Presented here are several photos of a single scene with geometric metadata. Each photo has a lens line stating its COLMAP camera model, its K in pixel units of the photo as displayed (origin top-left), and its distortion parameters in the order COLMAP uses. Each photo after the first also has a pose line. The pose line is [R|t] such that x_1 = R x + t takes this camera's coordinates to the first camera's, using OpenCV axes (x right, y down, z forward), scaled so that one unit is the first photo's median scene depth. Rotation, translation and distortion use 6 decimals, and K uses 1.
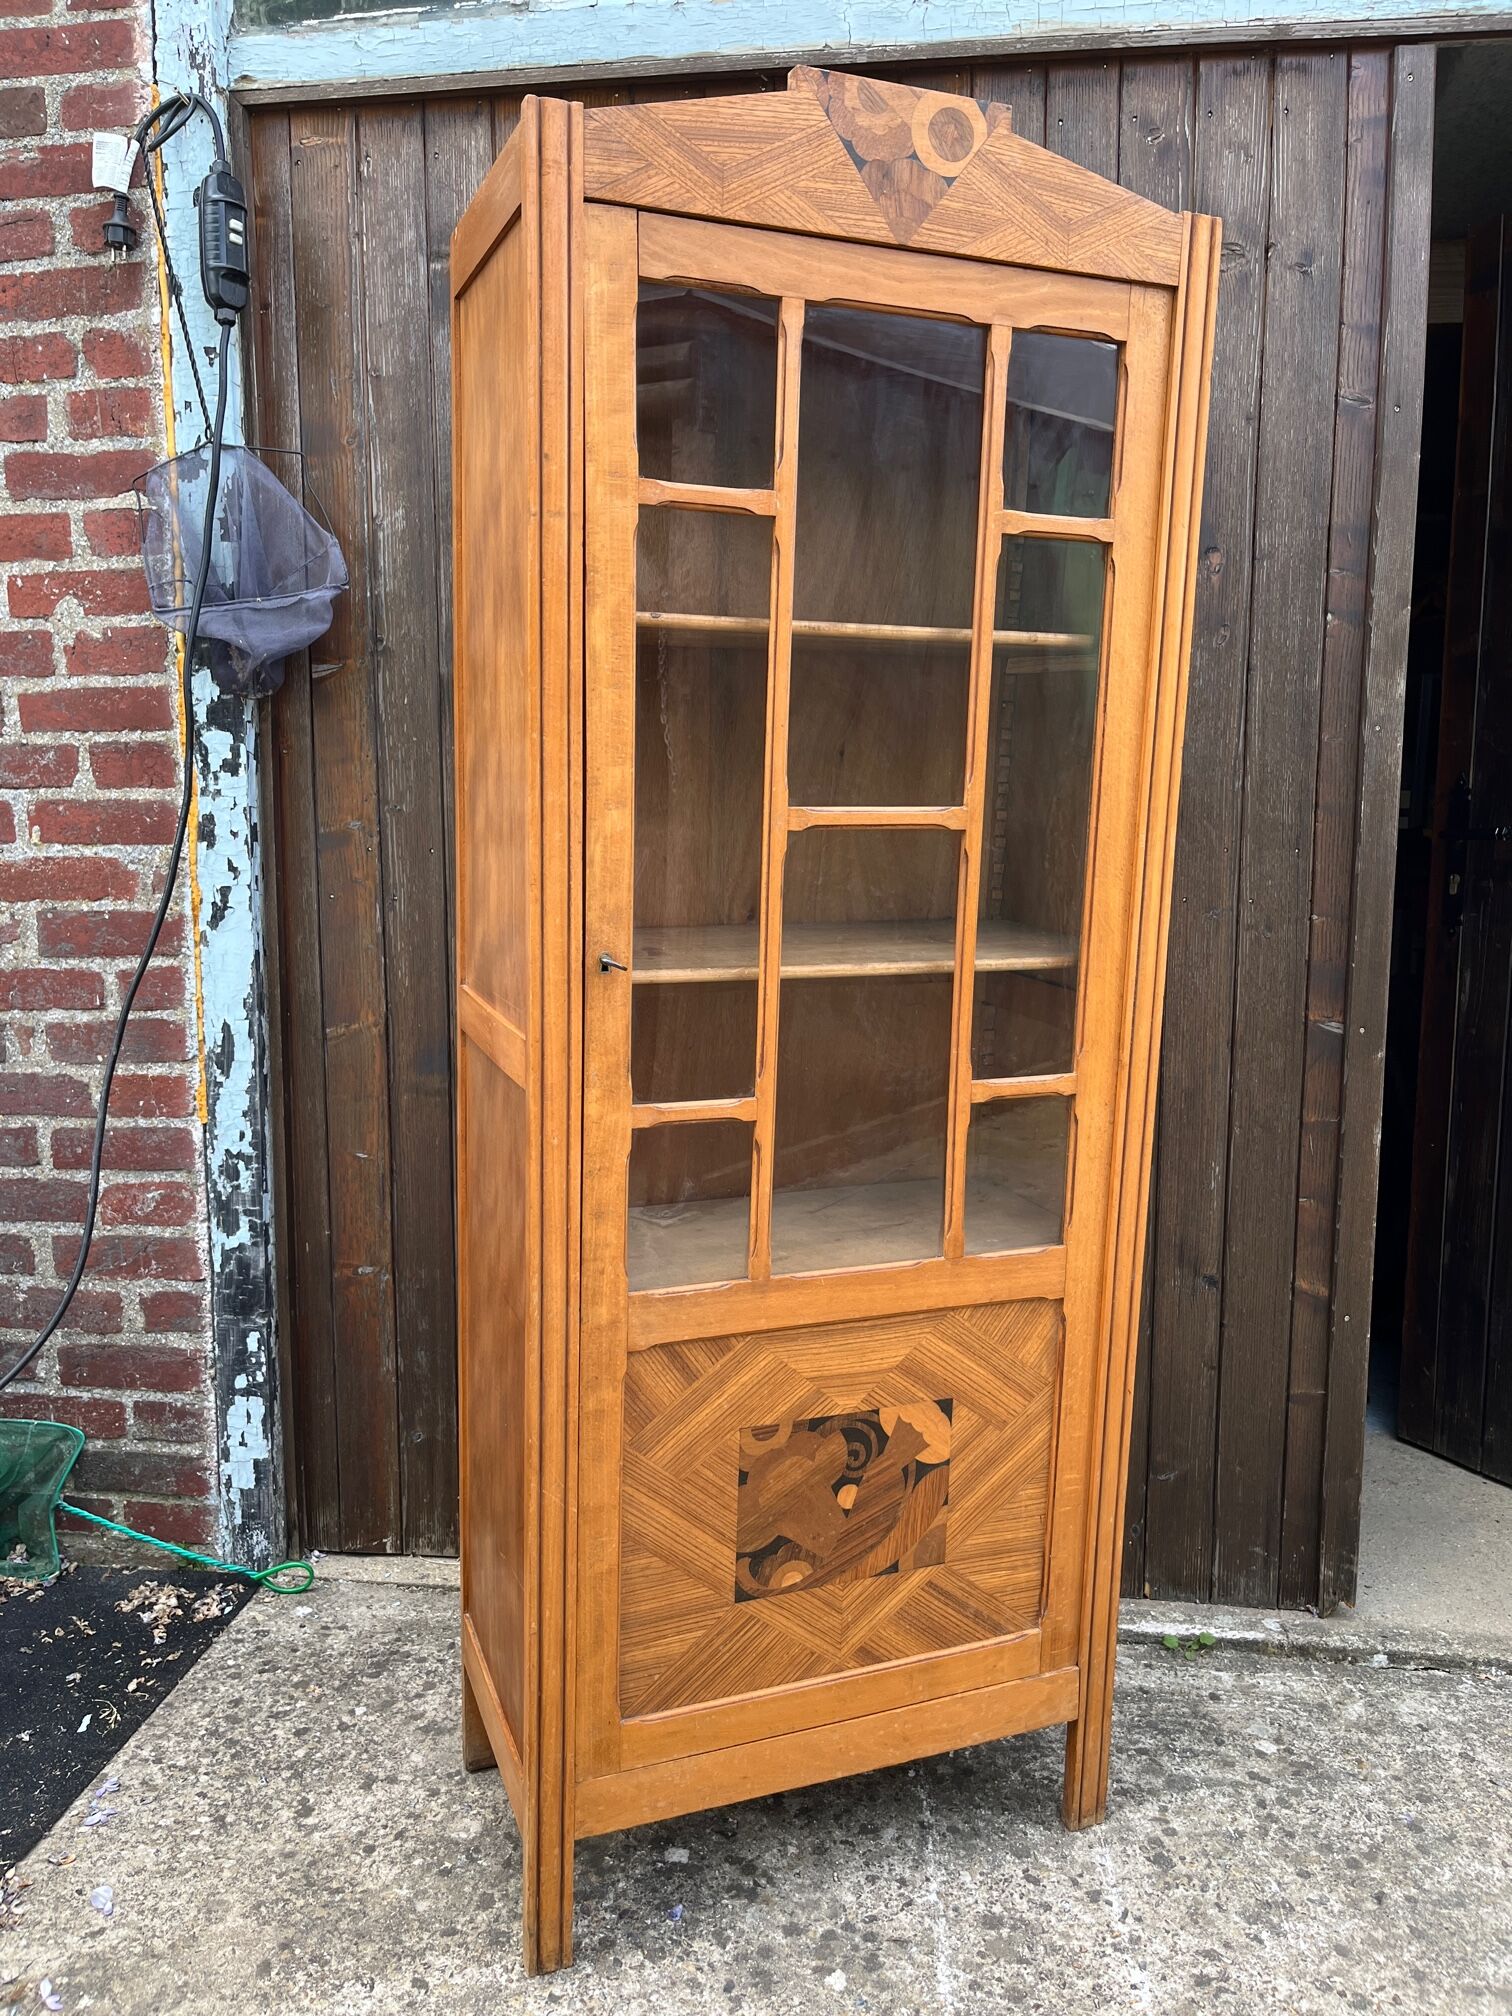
lens RADIAL K [[1529.9, 0, 747.2], [0, 1529.9, 1002.2], [0, 0, 1]] dist [0.058037, -0.097359]
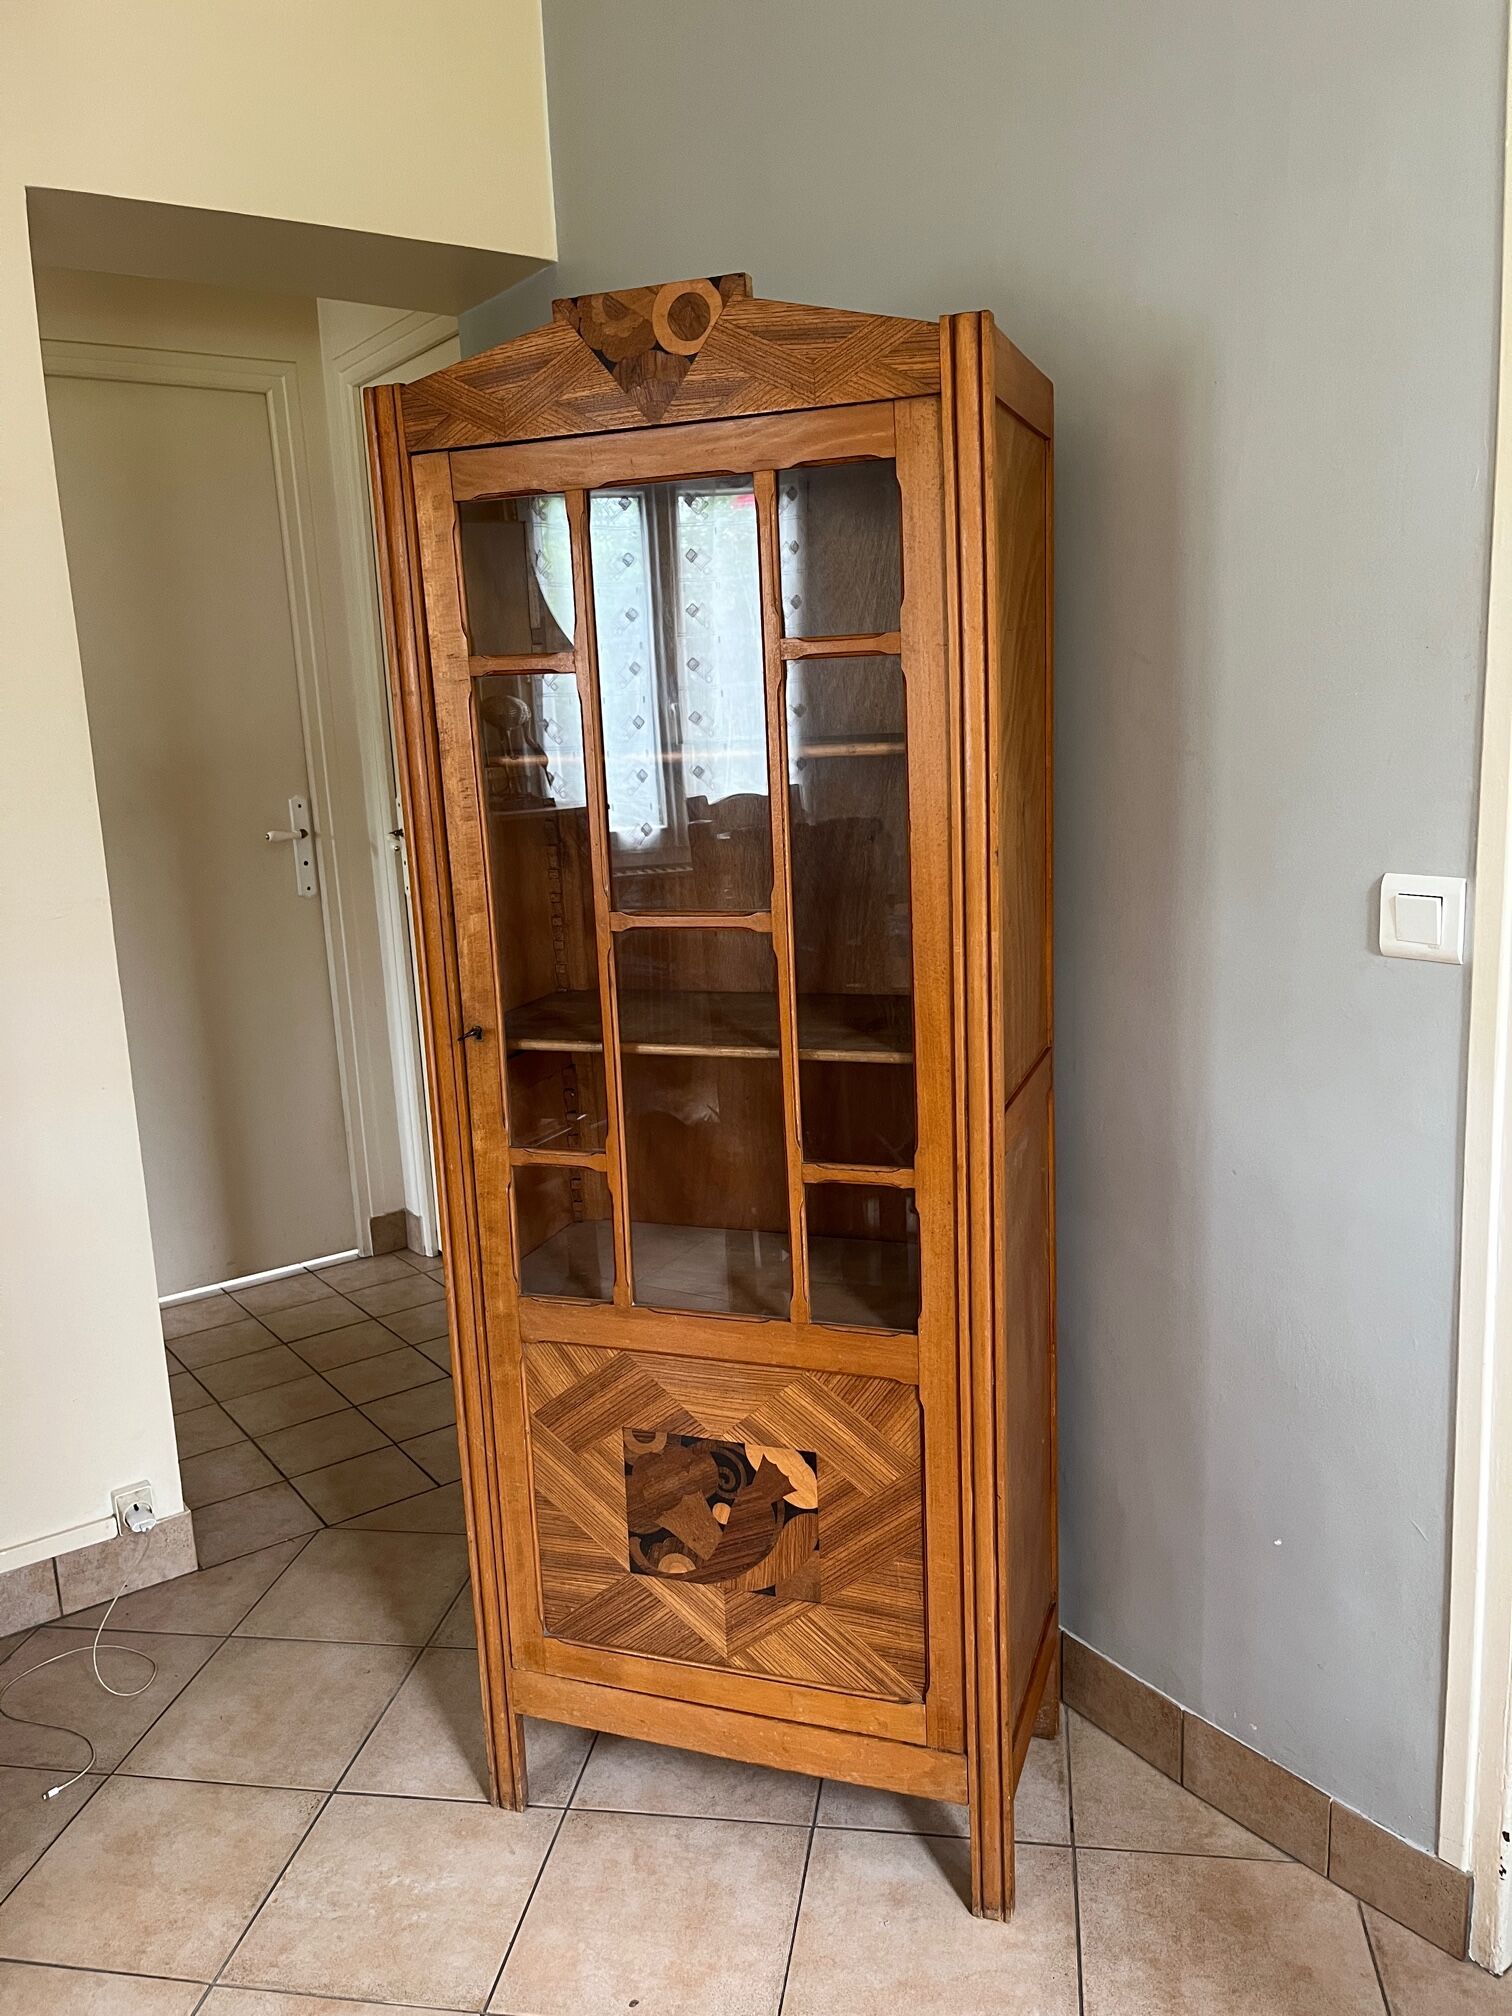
lens RADIAL K [[1529.9, 0, 764.2], [0, 1529.9, 1001.6], [0, 0, 1]] dist [0.058037, -0.097359]
pose [[0.755895, 0.069745, -0.650968, 0.823147], [-0.050900, 0.997560, 0.047775, -0.112092], [0.652712, -0.002979, 0.757601, 0.171710]]
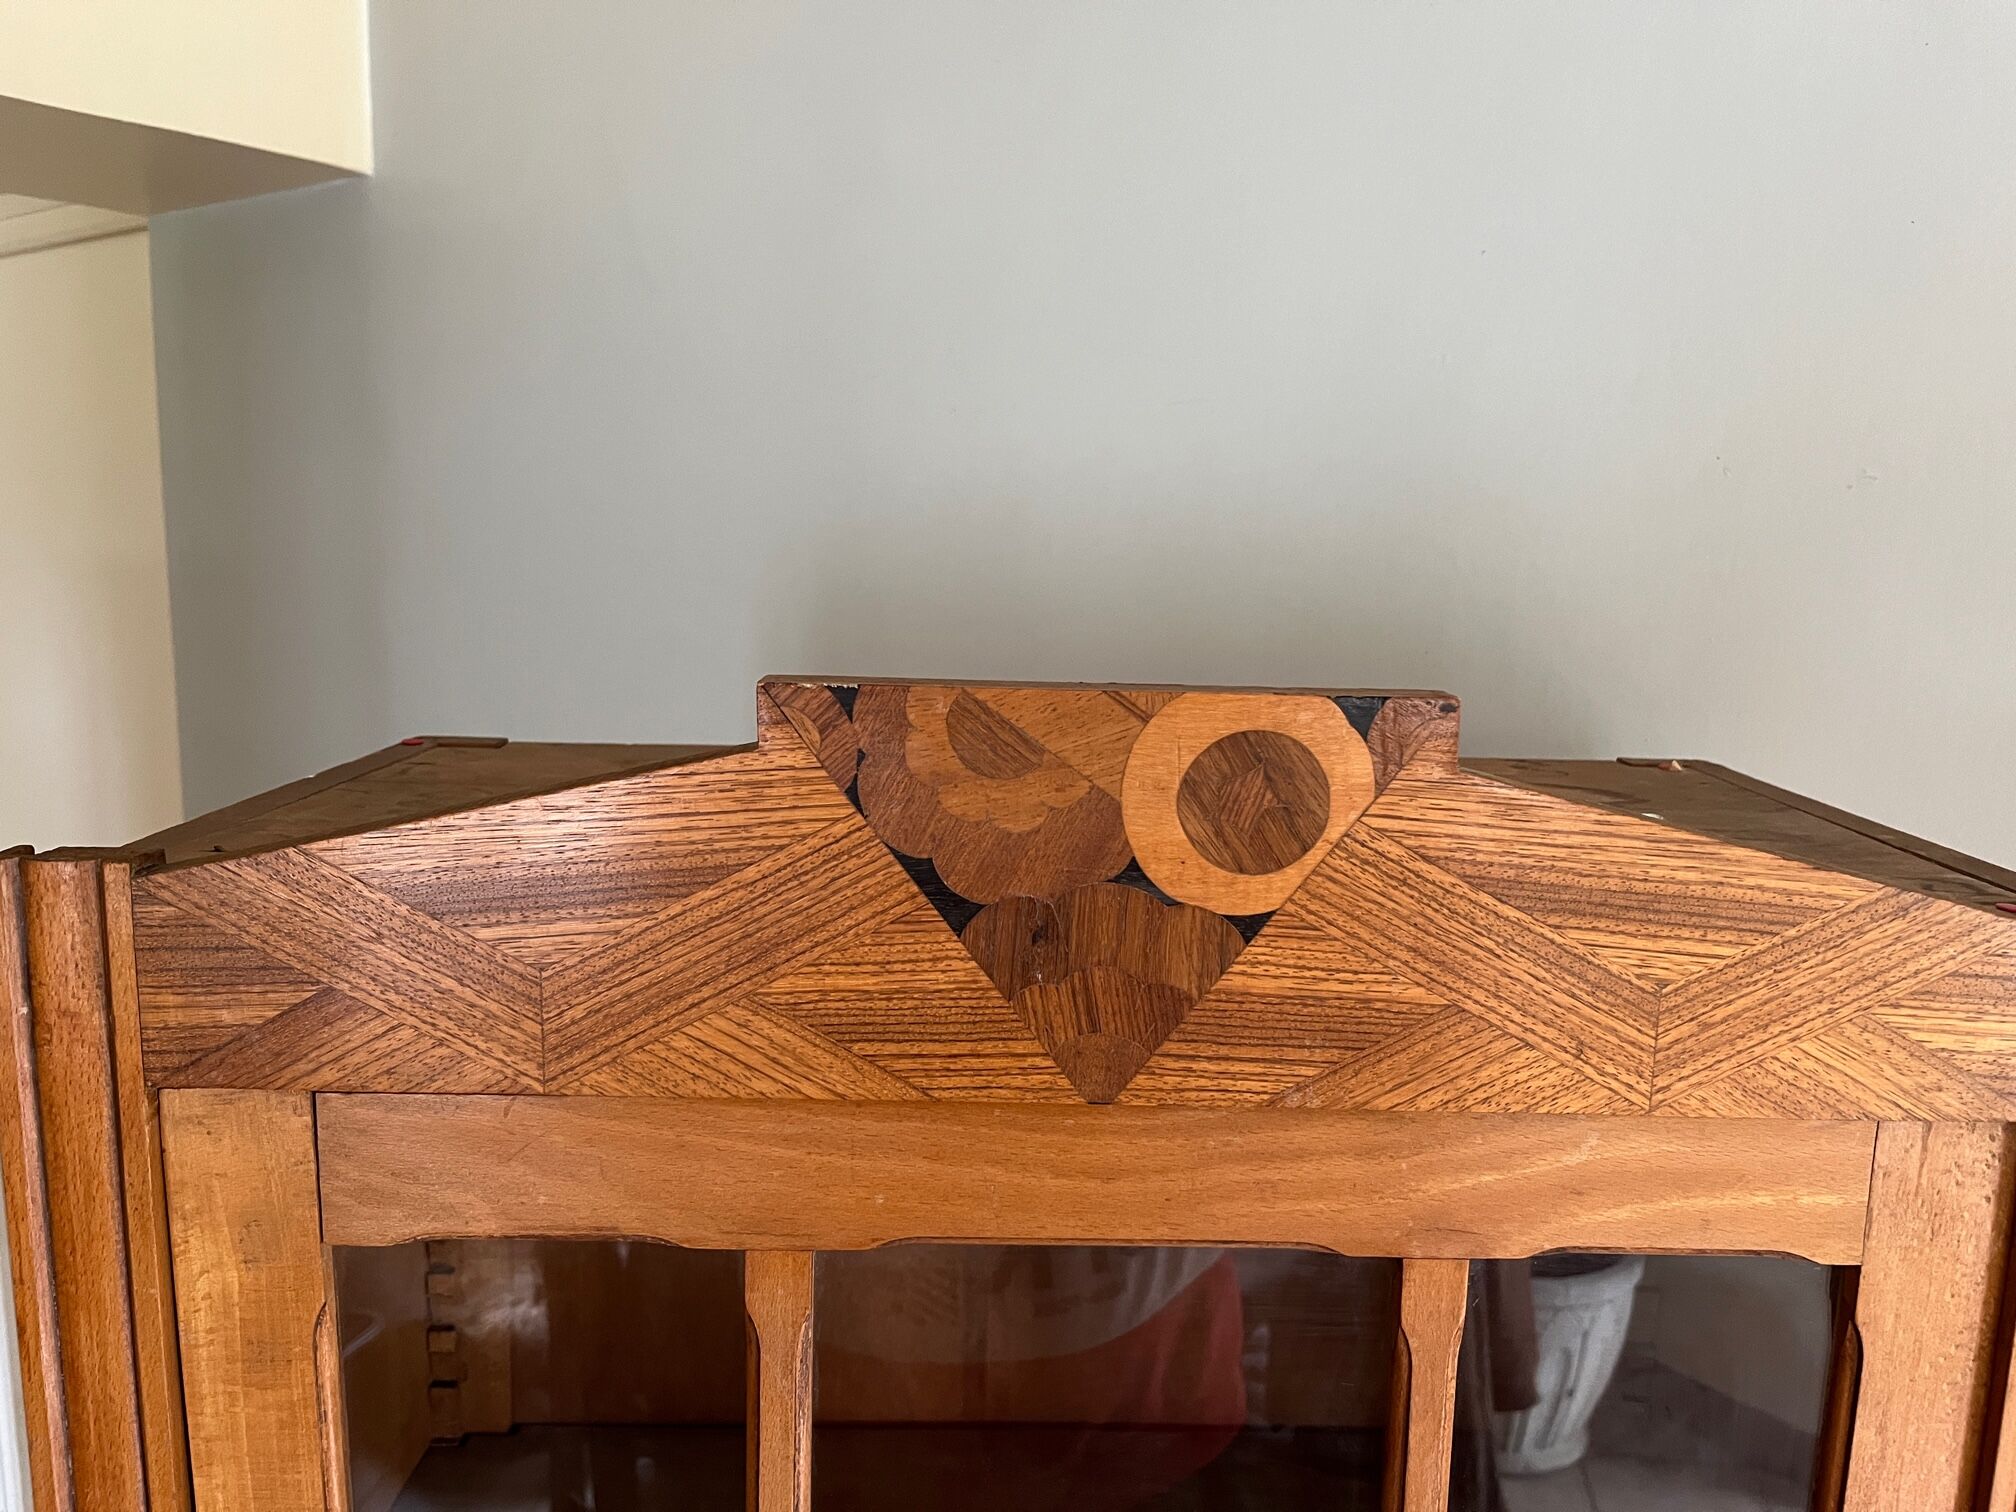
lens RADIAL K [[1529.9, 0, 1000.4], [0, 1529.9, 759.6], [0, 0, 1]] dist [0.058037, -0.097359]
pose [[0.937200, 0.048930, -0.345344, 0.173224], [-0.060516, 0.997906, -0.022840, -0.496429], [0.343503, 0.042305, 0.938198, 0.589766]]
